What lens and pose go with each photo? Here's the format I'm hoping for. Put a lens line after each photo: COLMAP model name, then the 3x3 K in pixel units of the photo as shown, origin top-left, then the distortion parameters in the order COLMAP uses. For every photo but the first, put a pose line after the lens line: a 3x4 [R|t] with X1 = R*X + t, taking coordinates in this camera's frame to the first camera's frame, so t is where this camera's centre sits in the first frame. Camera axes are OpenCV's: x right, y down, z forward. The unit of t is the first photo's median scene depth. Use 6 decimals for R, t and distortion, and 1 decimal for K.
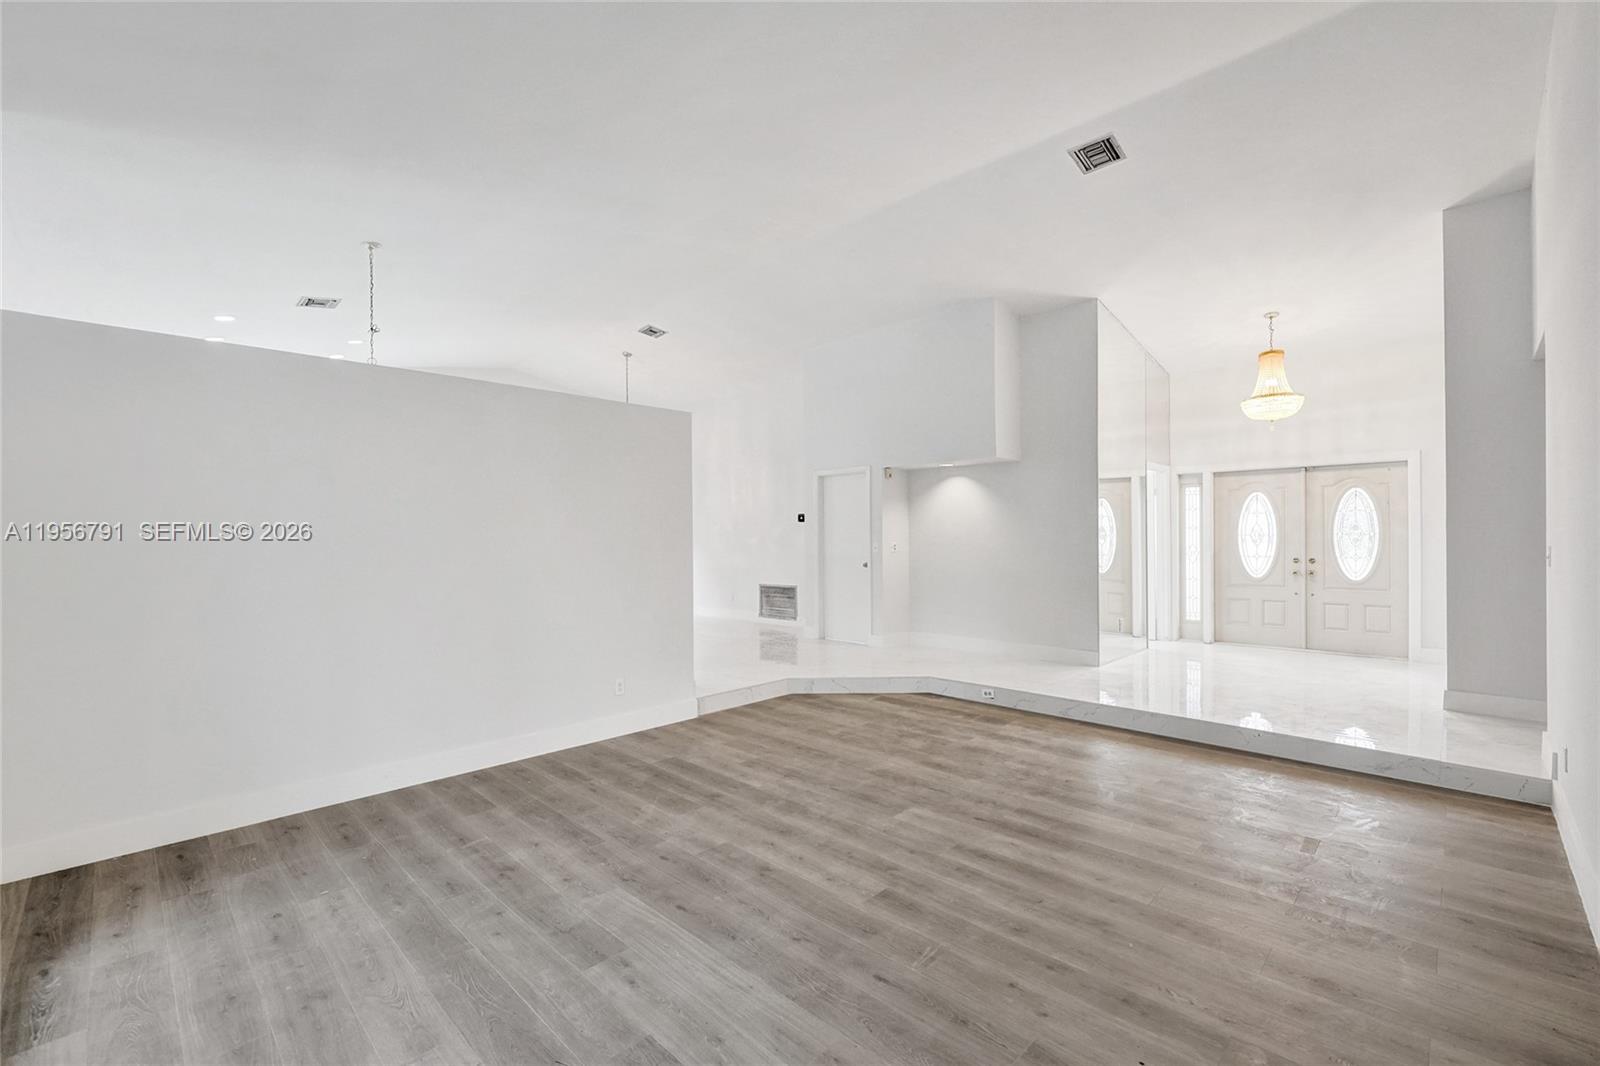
lens RADIAL K [[676.6, 0, 794.6], [0, 676.6, 539.0], [0, 0, 1]] dist [-0.003697, -0.000146]
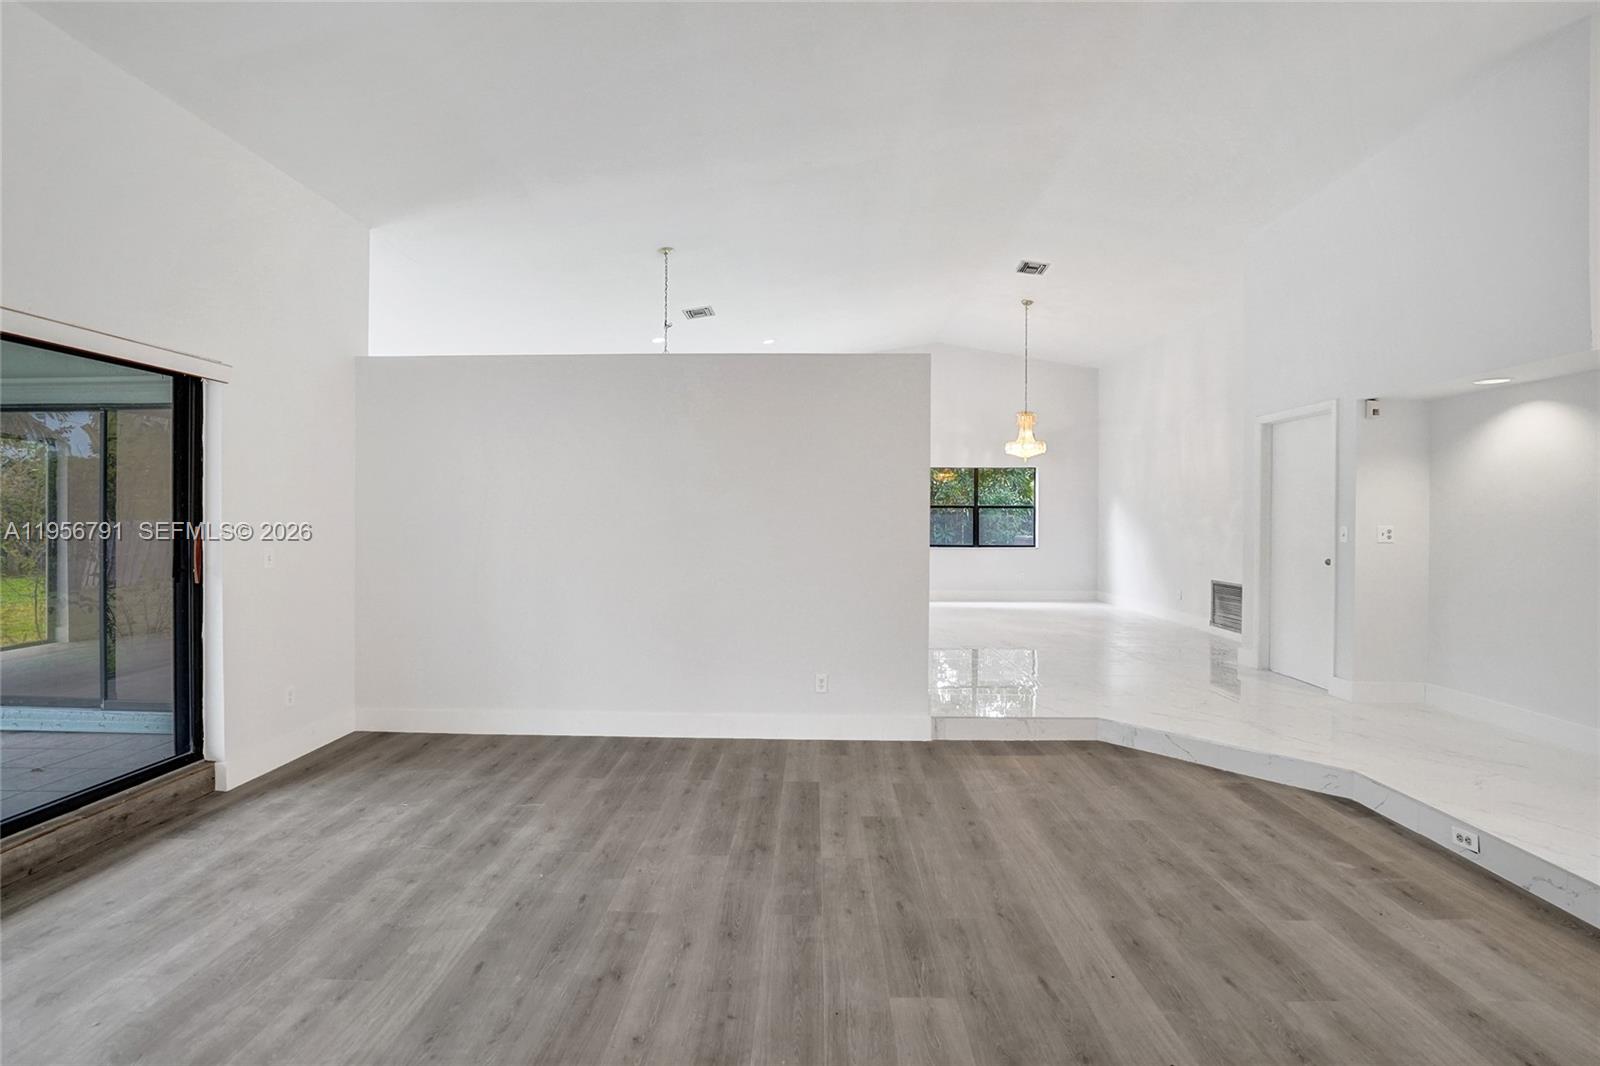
lens RADIAL K [[673.2, 0, 800.2], [0, 673.2, 524.0], [0, 0, 1]] dist [-0.029486, 0.004204]
pose [[0.687102, 0.019237, -0.726306, 0.346403], [-0.012697, 0.999815, 0.014469, 0.002237], [0.726450, -0.000719, 0.687219, 0.391877]]
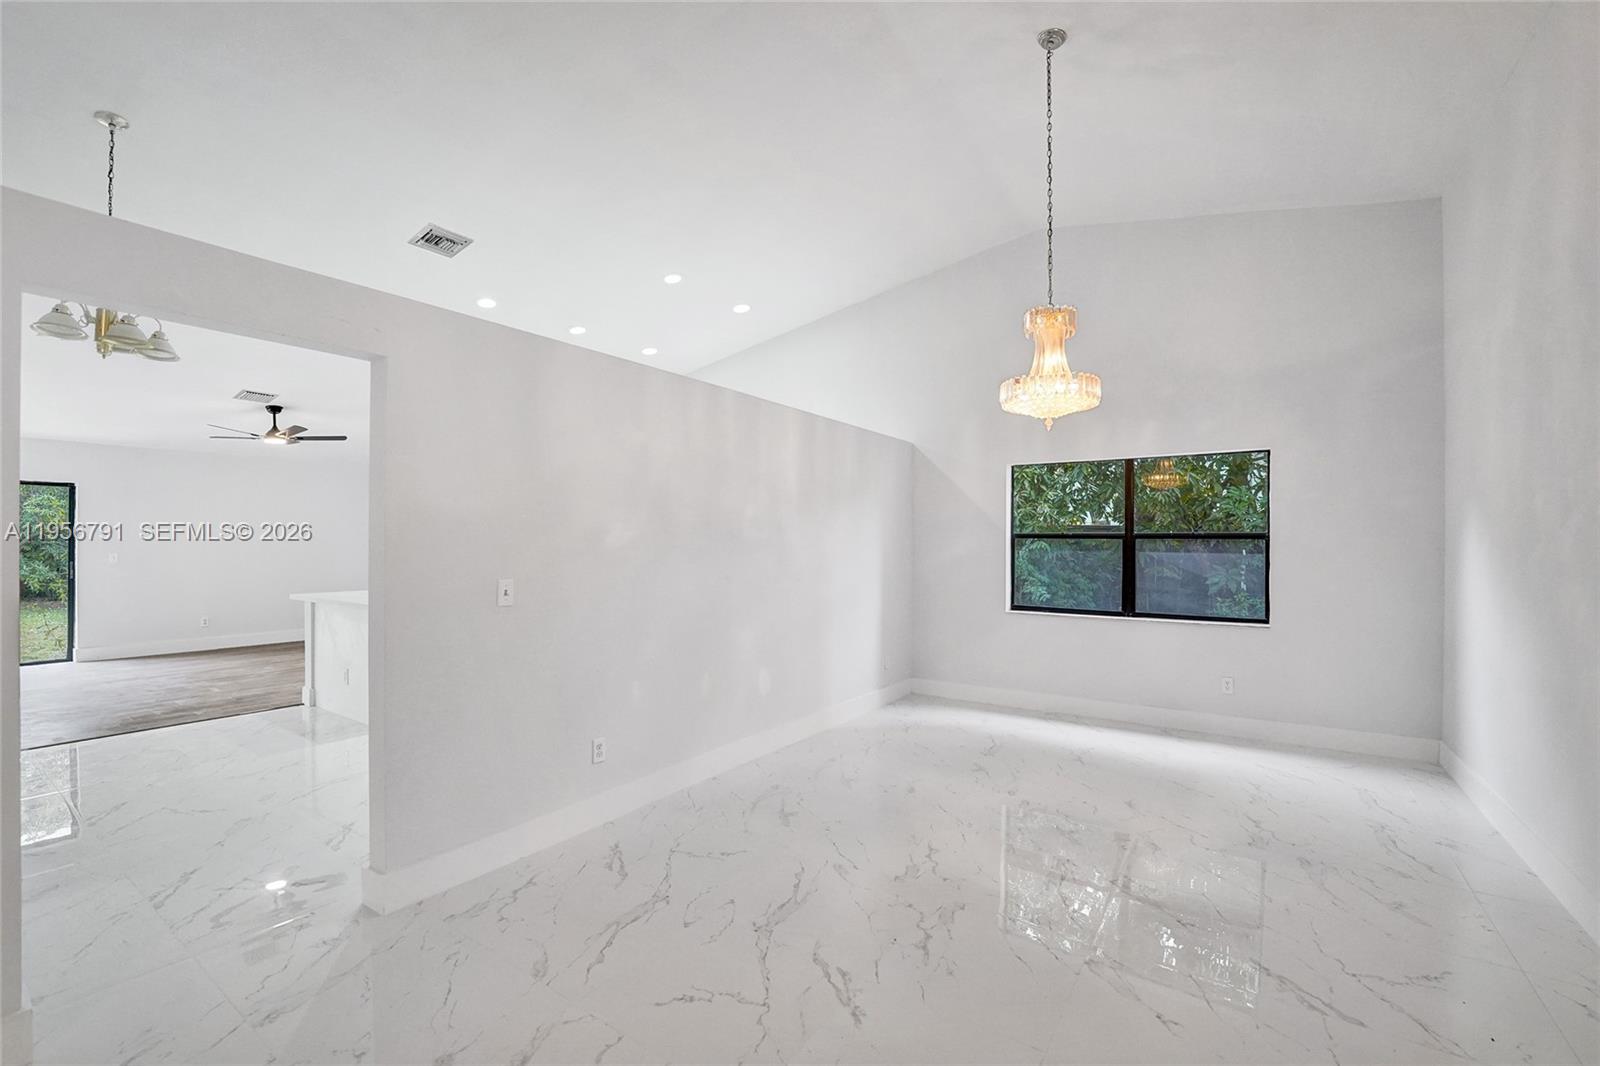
lens RADIAL K [[672.8, 0, 801.0], [0, 672.8, 542.1], [0, 0, 1]] dist [-0.015627, 0.004523]
pose [[0.180568, 0.008088, -0.983529, 0.142704], [-0.006229, 0.999956, 0.007080, -0.022928], [0.983543, 0.004848, 0.180610, 1.561881]]
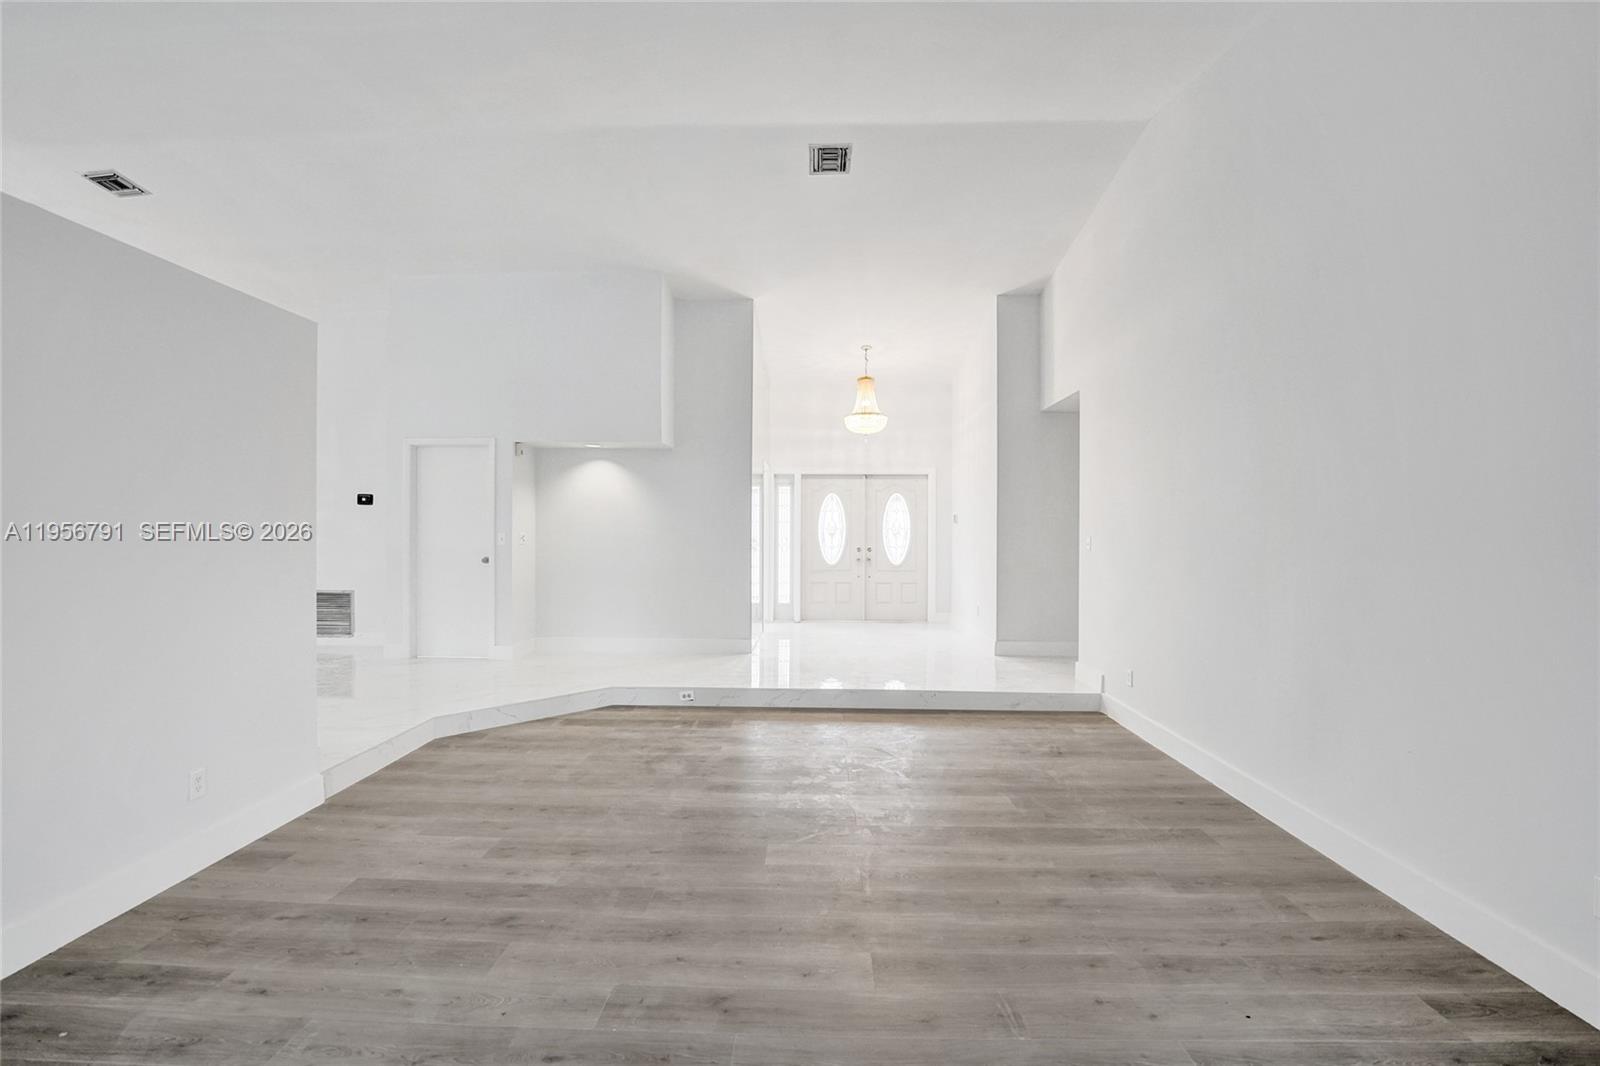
lens RADIAL K [[667.6, 0, 797.3], [0, 667.6, 532.3], [0, 0, 1]] dist [-0.024279, -0.000121]
pose [[0.734656, 0.008774, 0.678383, -0.262786], [-0.008113, 0.999958, -0.004148, 0.008682], [-0.678391, -0.002456, 0.734697, 0.269347]]
